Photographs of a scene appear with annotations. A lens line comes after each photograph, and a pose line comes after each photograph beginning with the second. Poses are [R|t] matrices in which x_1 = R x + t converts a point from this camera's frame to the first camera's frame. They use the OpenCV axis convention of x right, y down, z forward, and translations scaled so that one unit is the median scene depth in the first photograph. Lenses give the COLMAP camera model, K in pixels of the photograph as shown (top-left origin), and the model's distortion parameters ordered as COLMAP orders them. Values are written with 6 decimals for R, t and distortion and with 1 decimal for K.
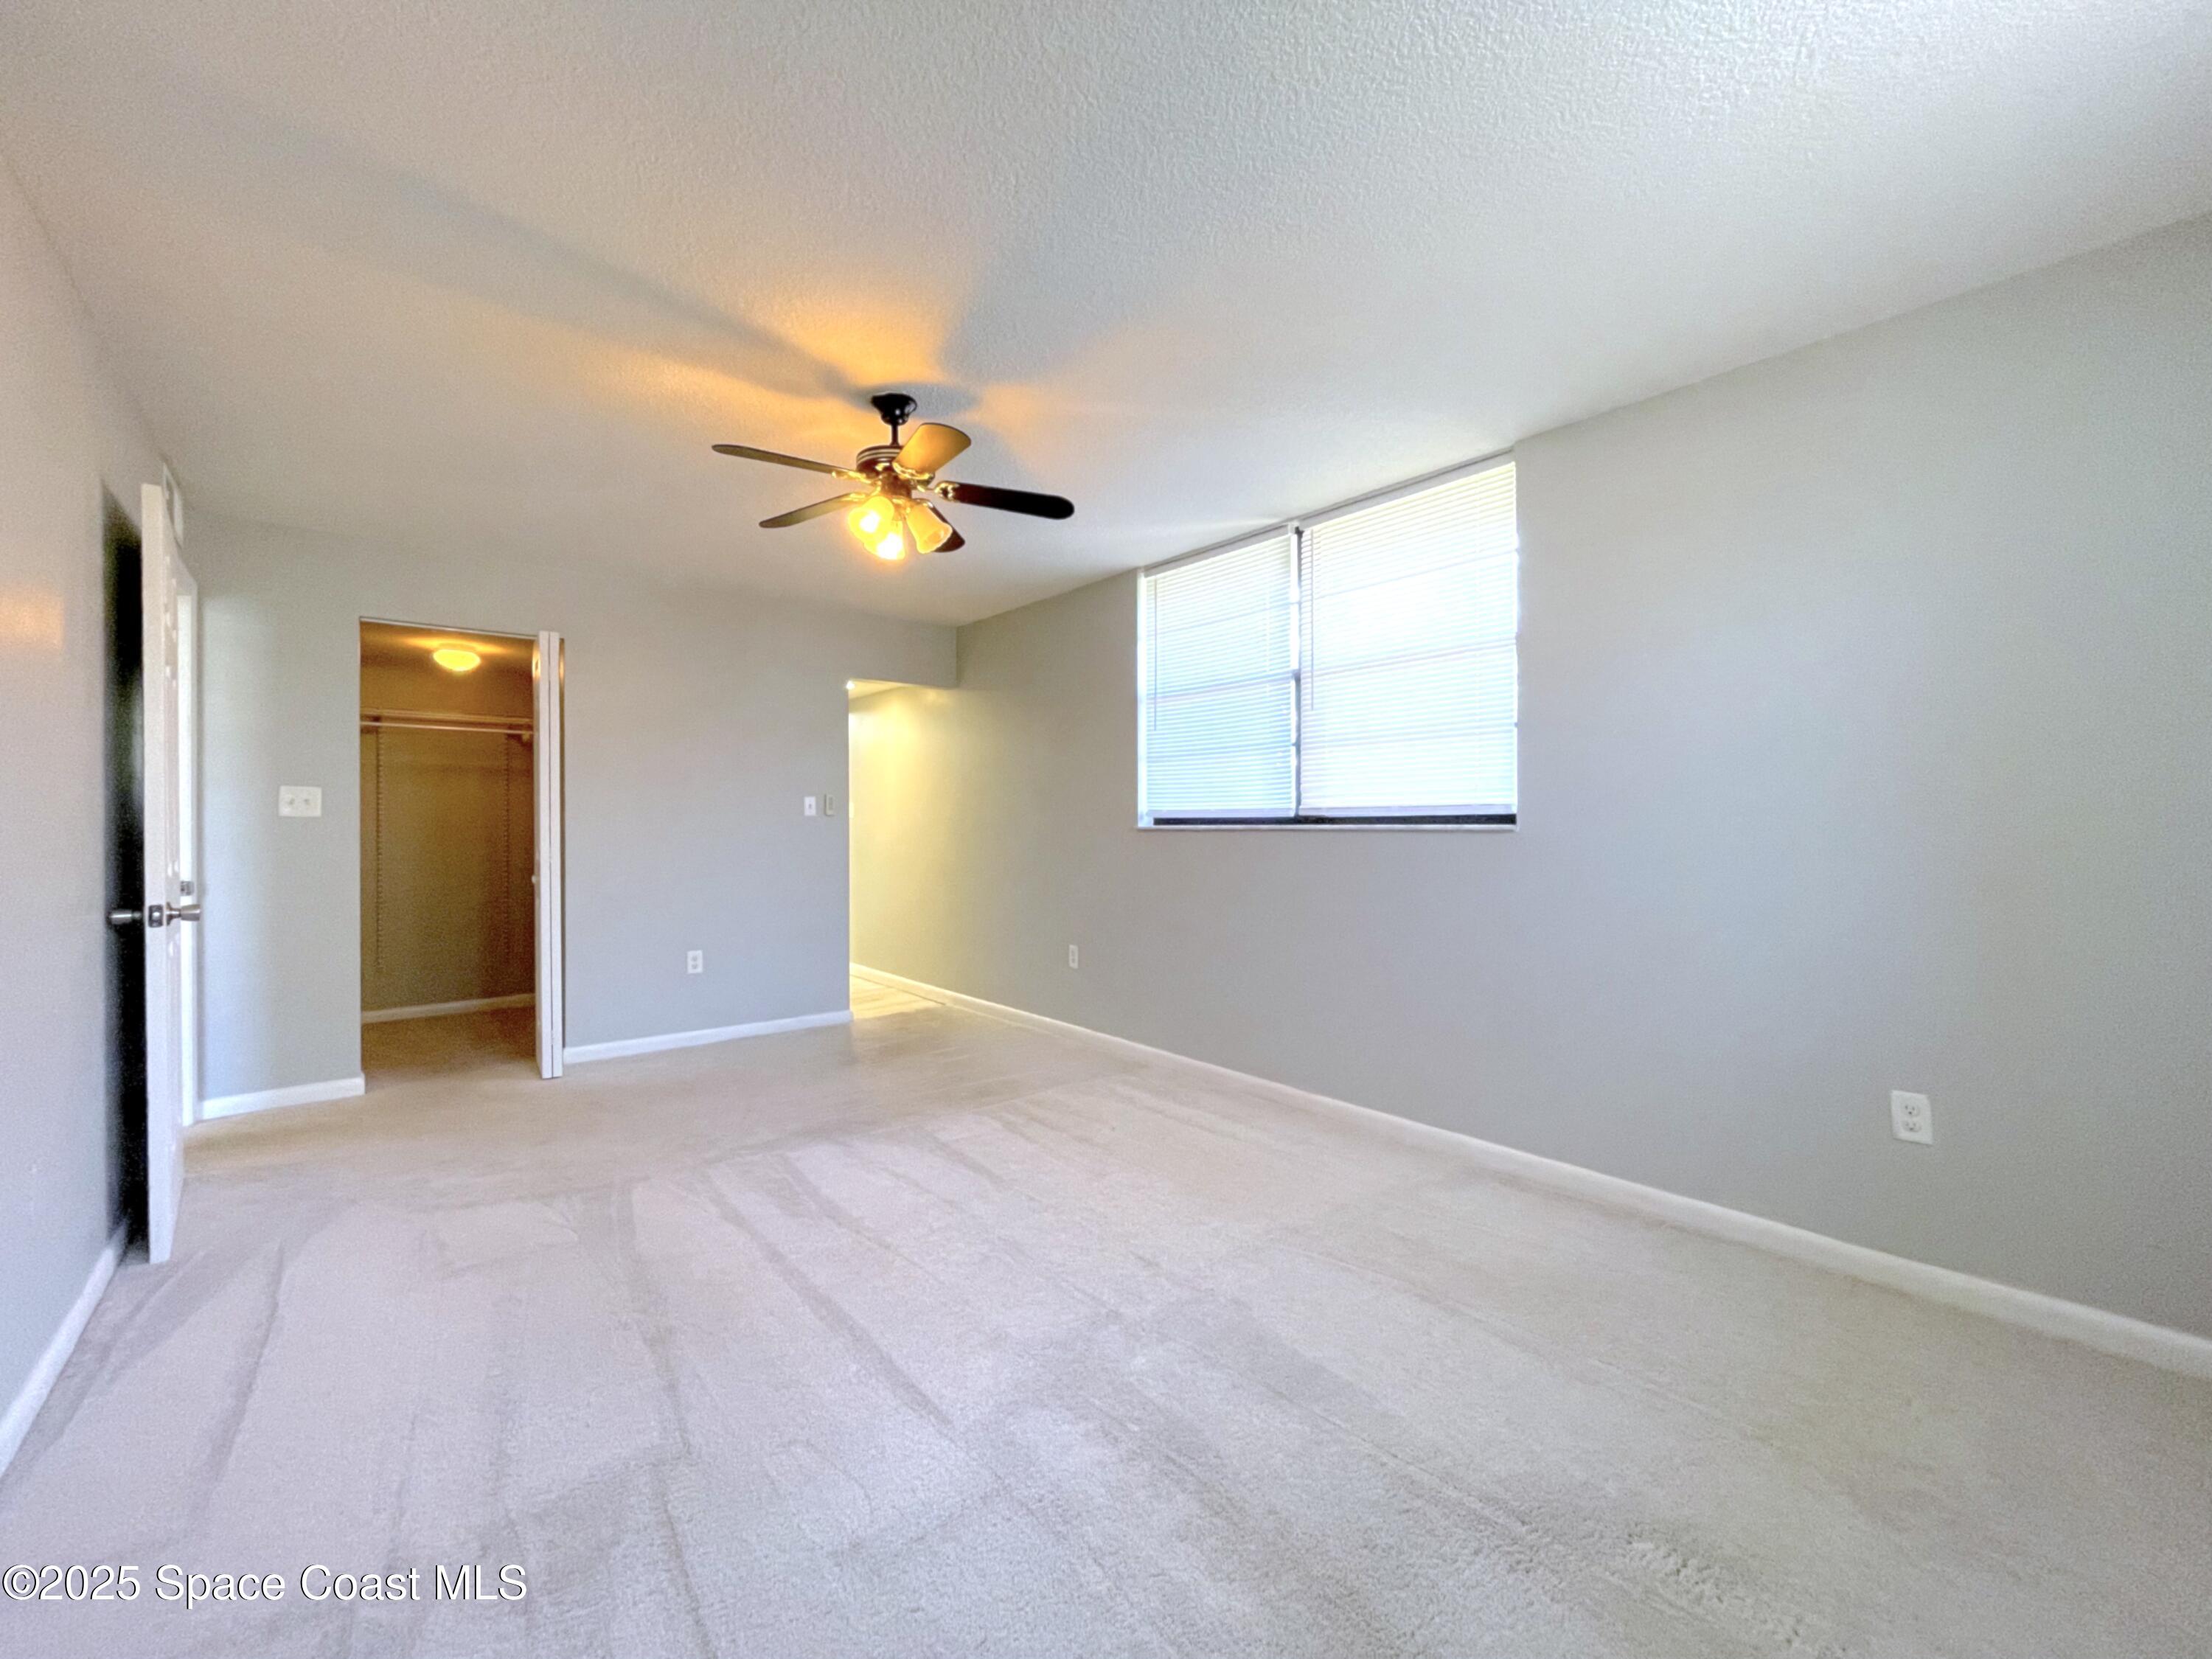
lens RADIAL K [[892.0, 0, 1106.4], [0, 892.0, 828.6], [0, 0, 1]] dist [-0.004587, 0.002070]
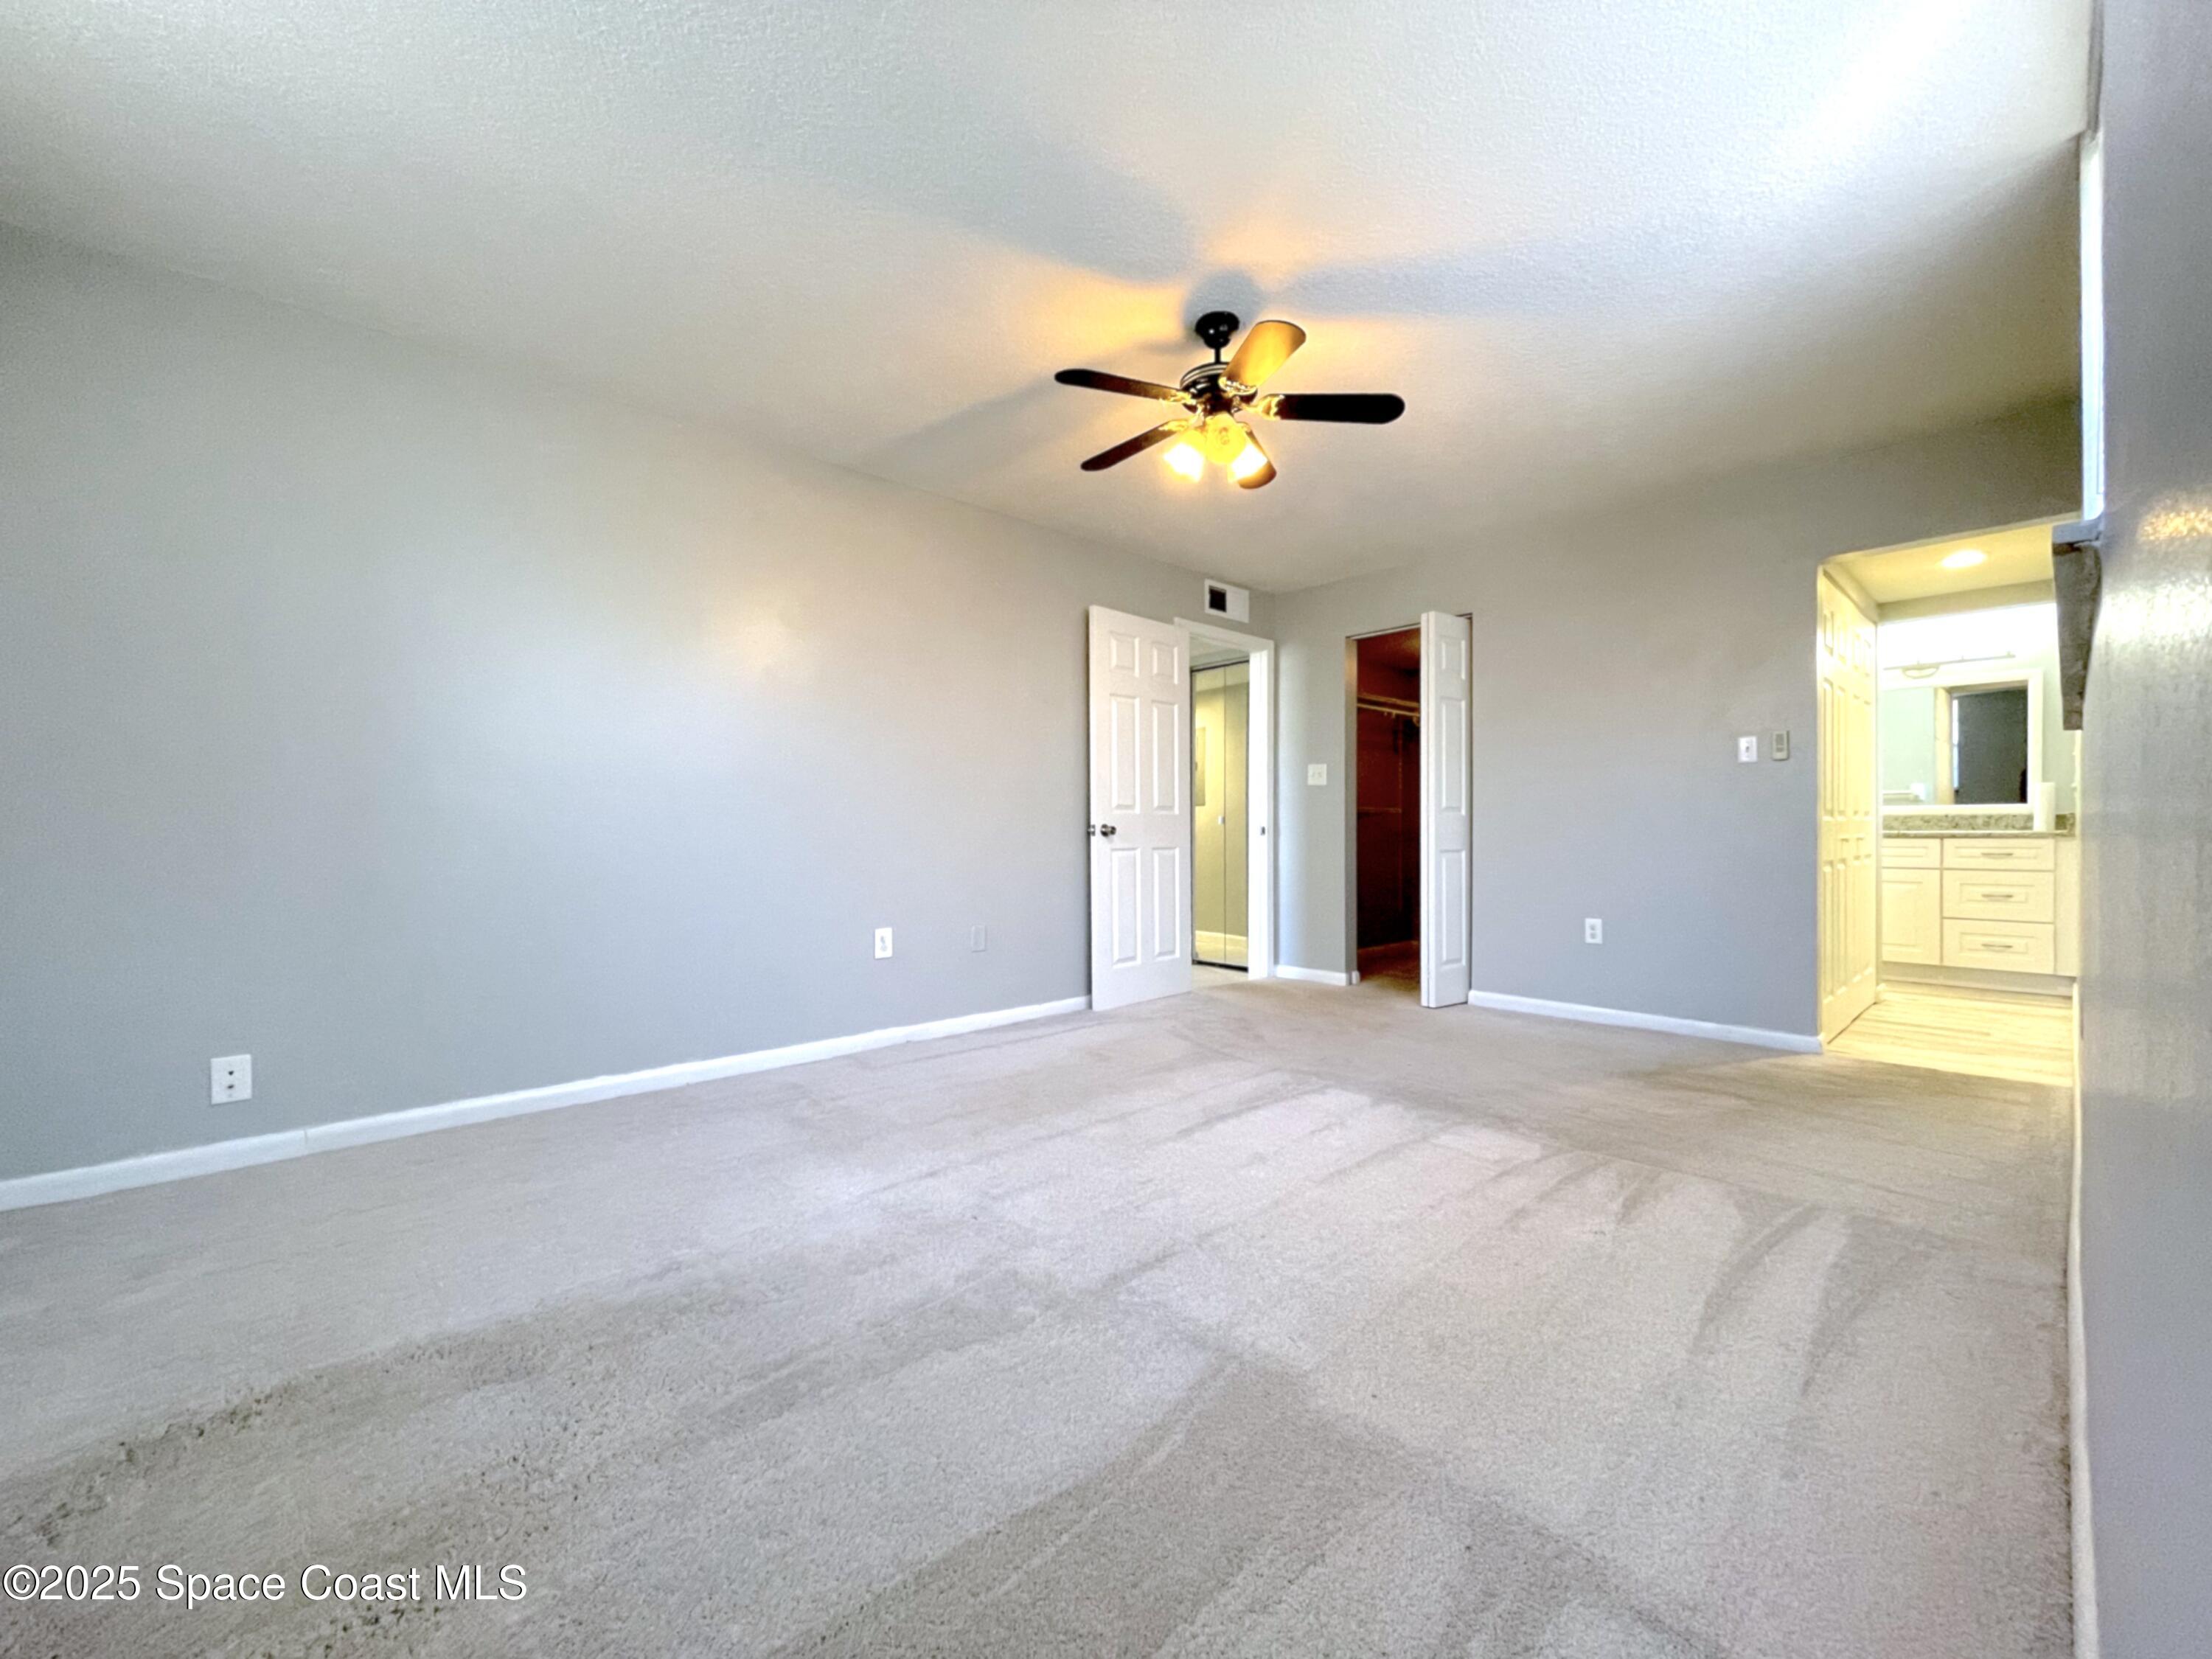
lens RADIAL K [[892.0, 0, 1111.2], [0, 892.0, 827.9], [0, 0, 1]] dist [-0.004587, 0.002070]
pose [[0.065487, -0.002125, -0.997851, 0.527576], [-0.004273, 0.999988, -0.002410, 0.062608], [0.997844, 0.004422, 0.065477, 0.572845]]
